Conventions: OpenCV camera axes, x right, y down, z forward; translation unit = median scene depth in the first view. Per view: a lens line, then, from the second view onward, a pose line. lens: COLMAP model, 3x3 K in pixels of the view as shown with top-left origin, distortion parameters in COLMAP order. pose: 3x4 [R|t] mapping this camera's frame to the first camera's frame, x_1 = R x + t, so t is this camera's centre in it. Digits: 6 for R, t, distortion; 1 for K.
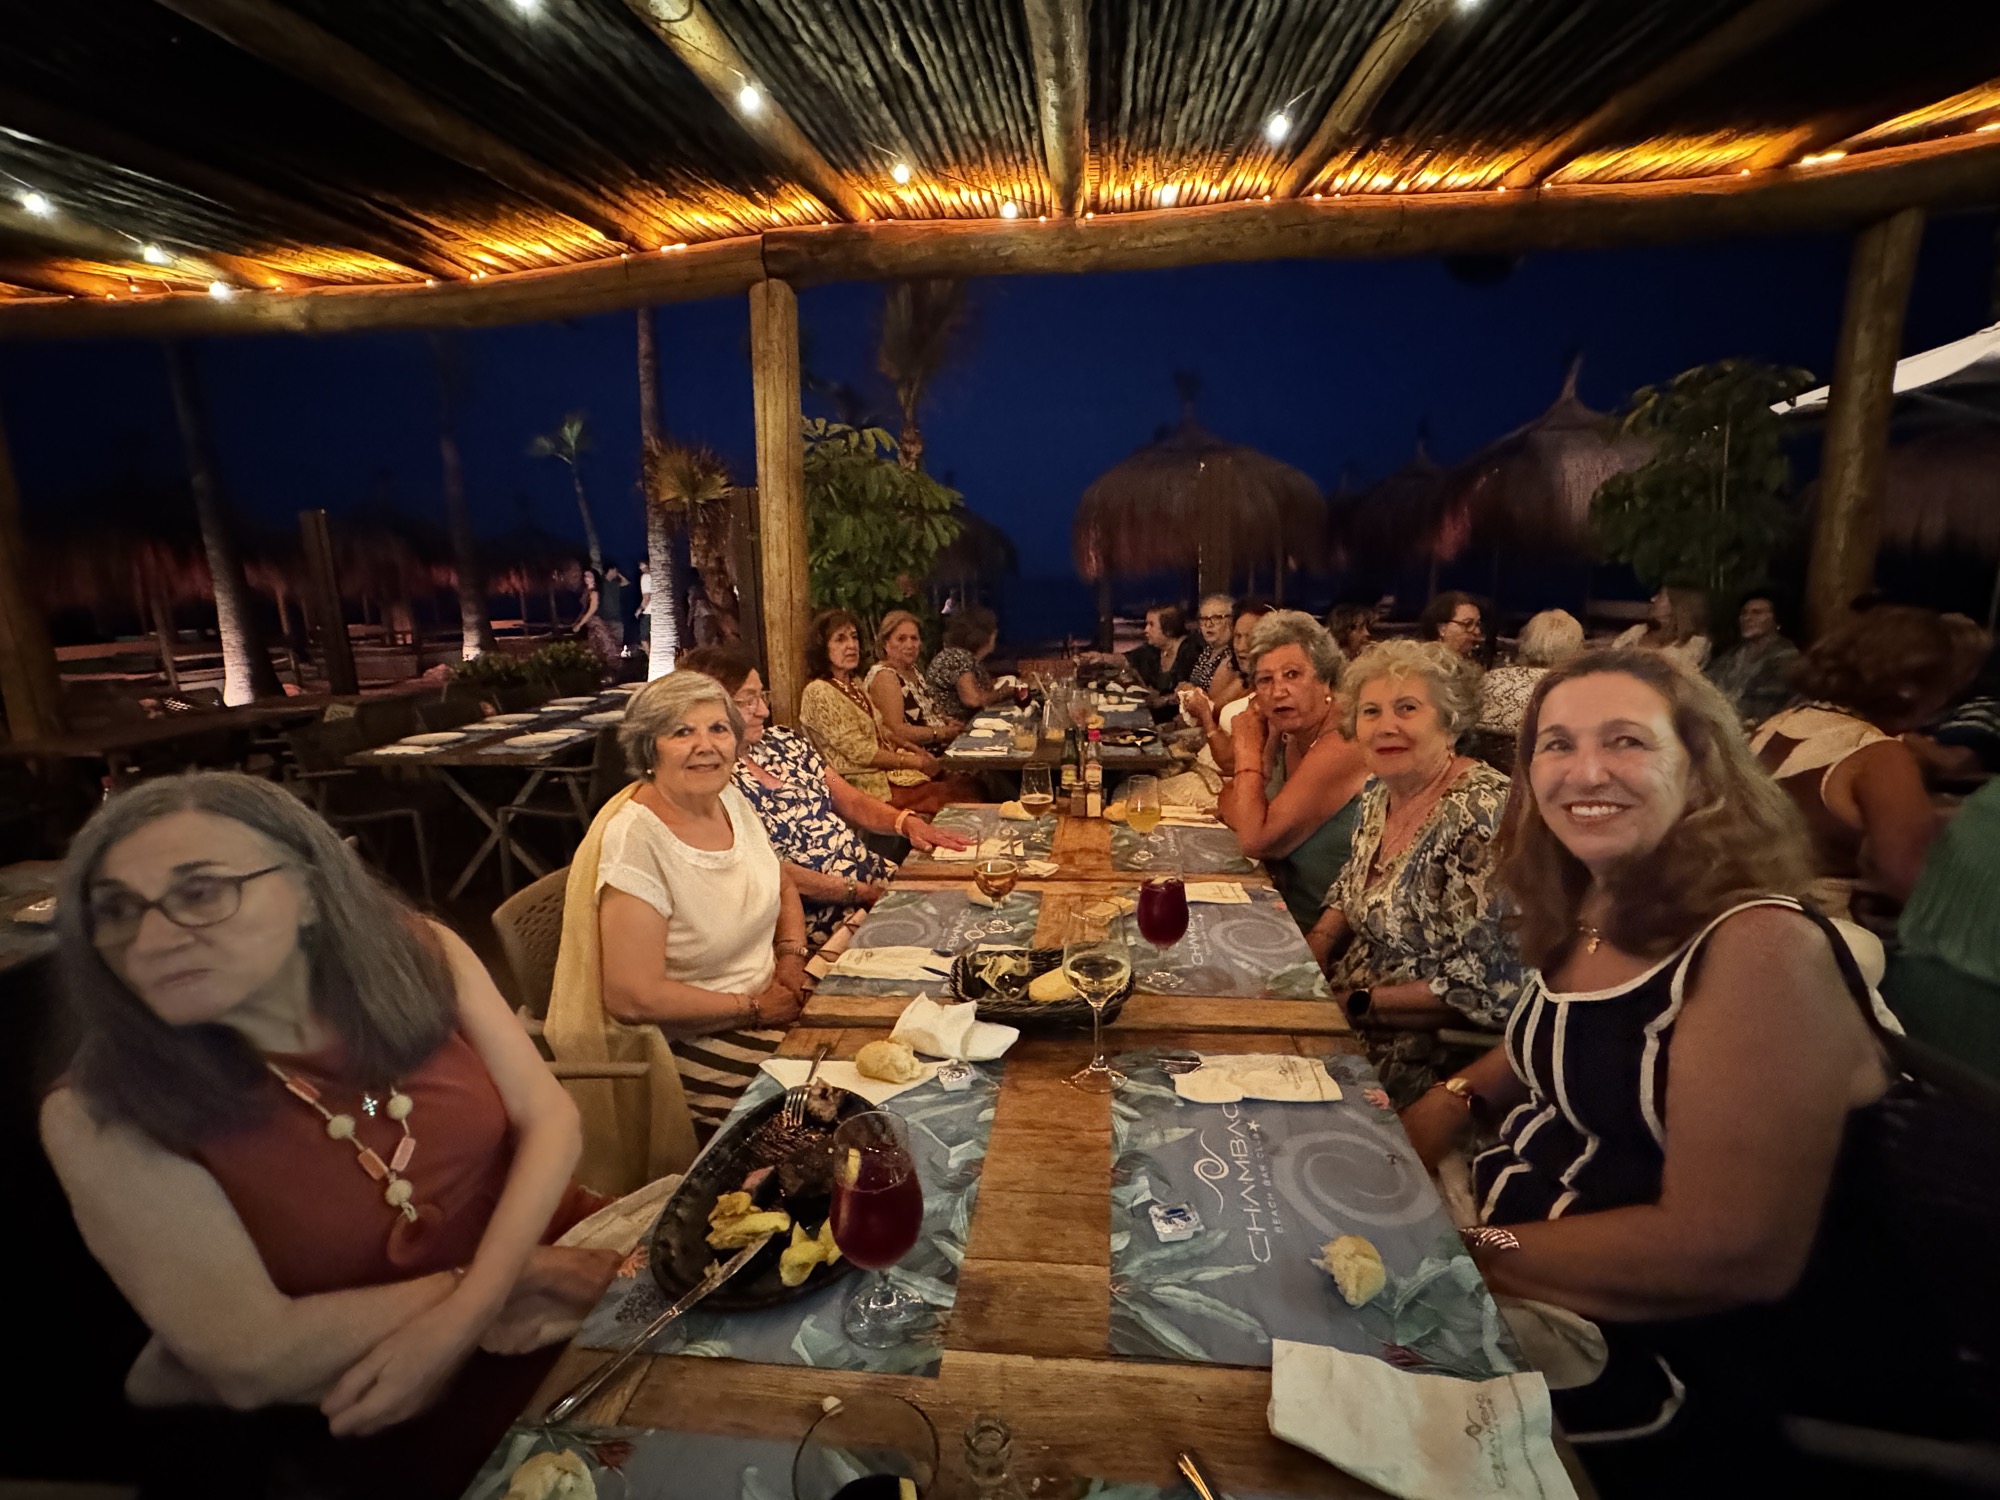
lens RADIAL K [[920.0, 0, 1005.1], [0, 920.0, 746.7], [0, 0, 1]] dist [-0.002208, -0.000086]
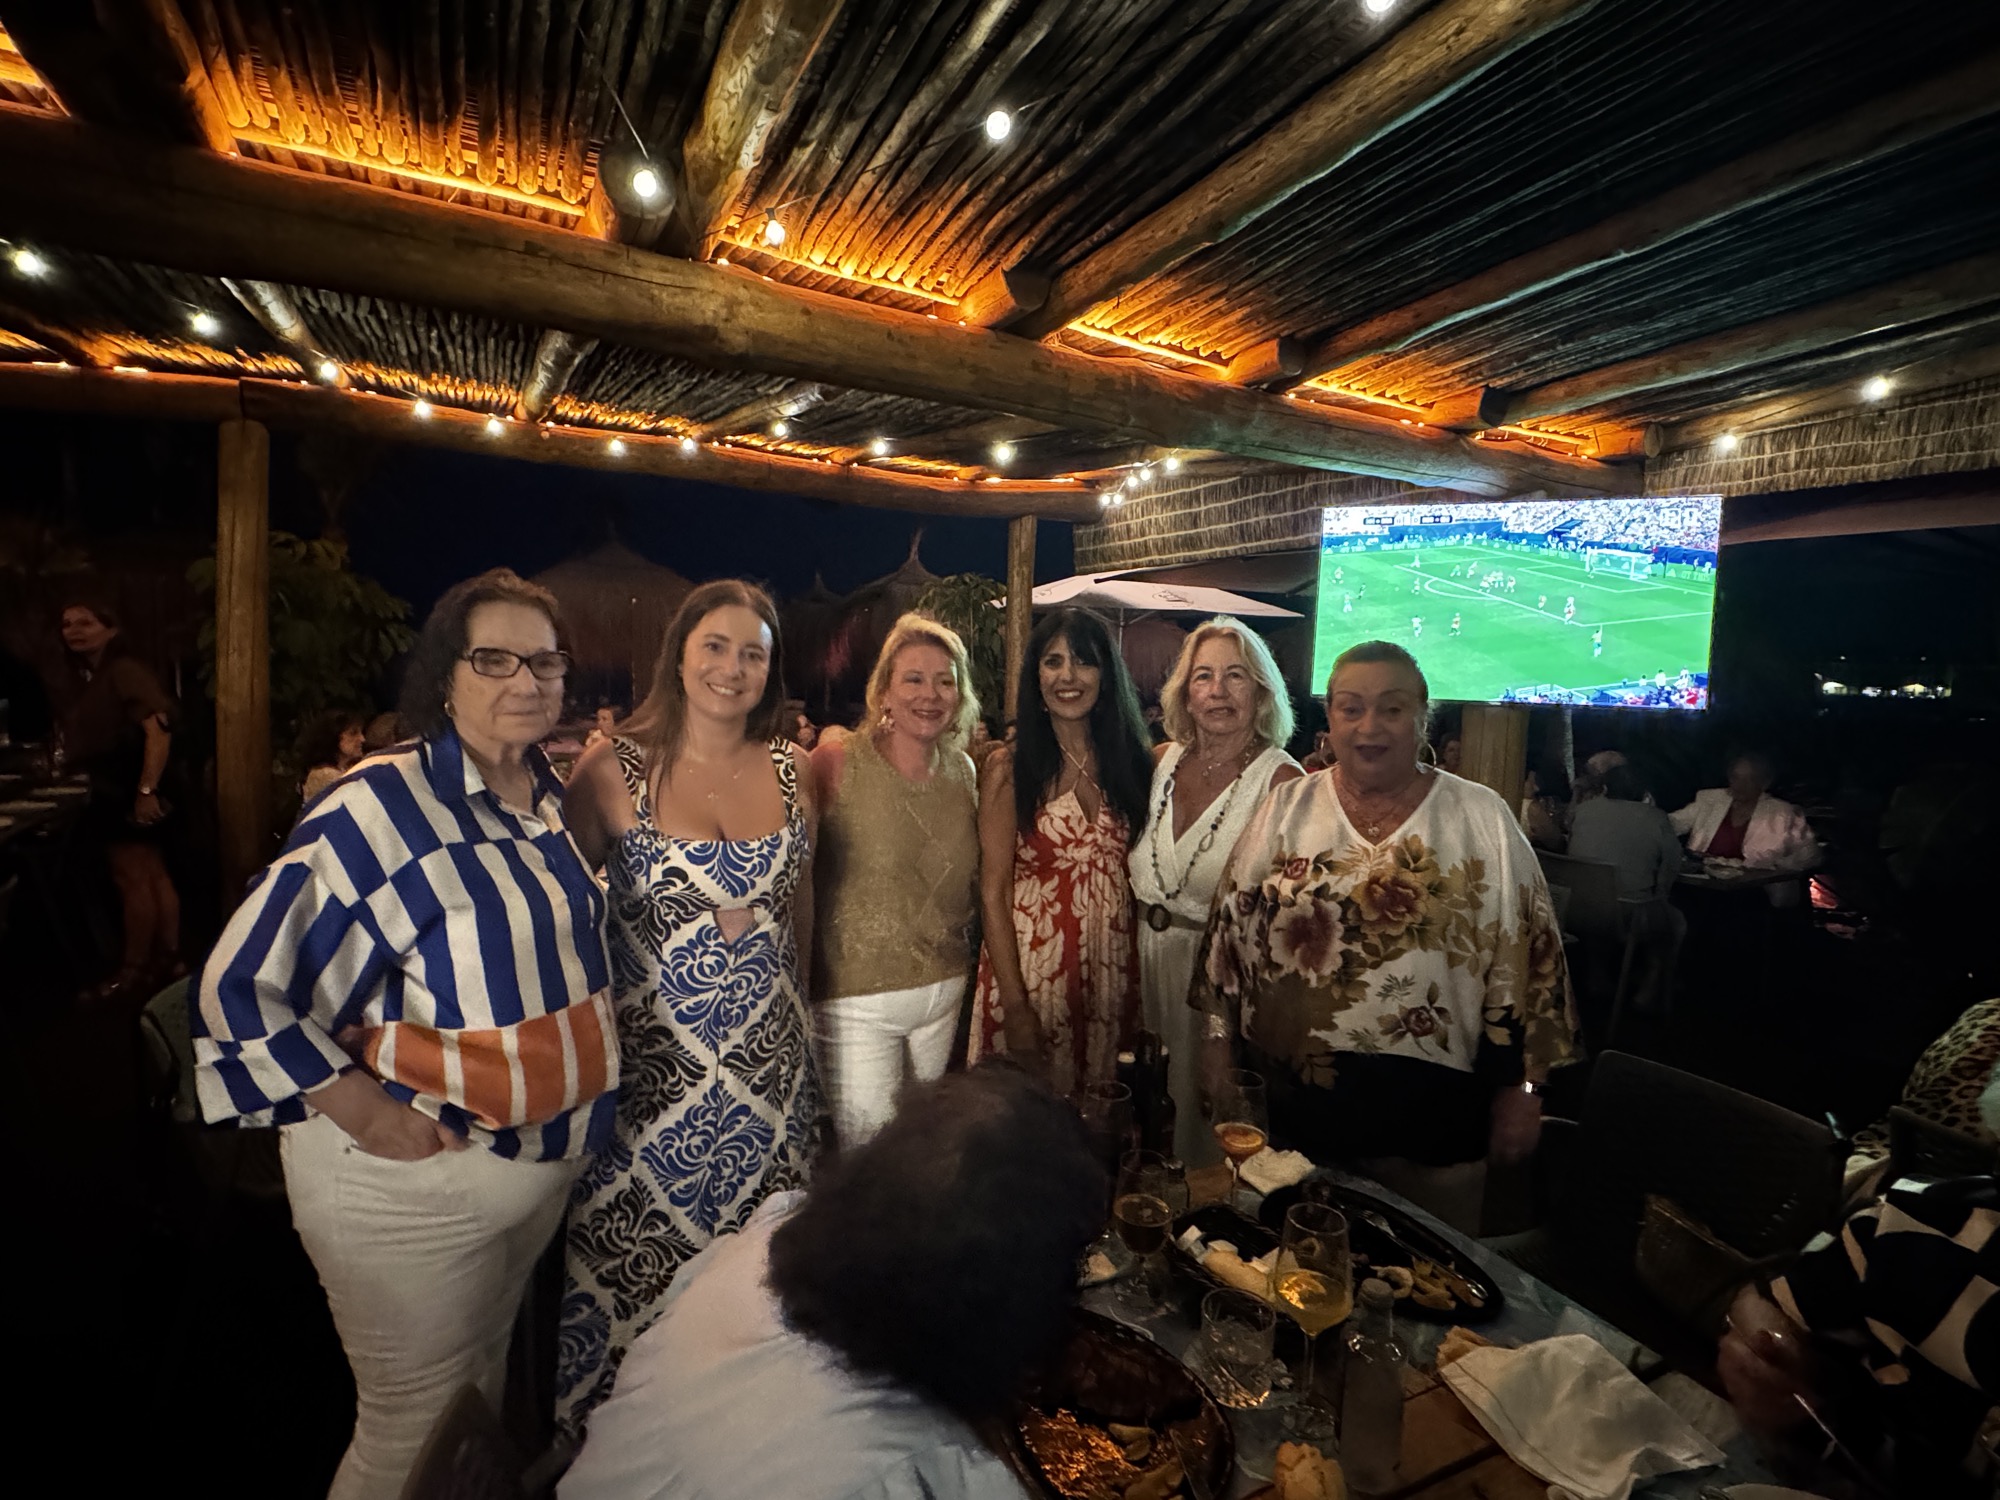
lens RADIAL K [[996.4, 0, 1005.5], [0, 996.4, 746.5], [0, 0, 1]] dist [-0.002212, -0.000868]
pose [[0.834534, 0.010520, 0.550857, -0.128758], [0.049329, 0.994376, -0.093722, 0.055554], [-0.548744, 0.105388, 0.829321, -0.459646]]
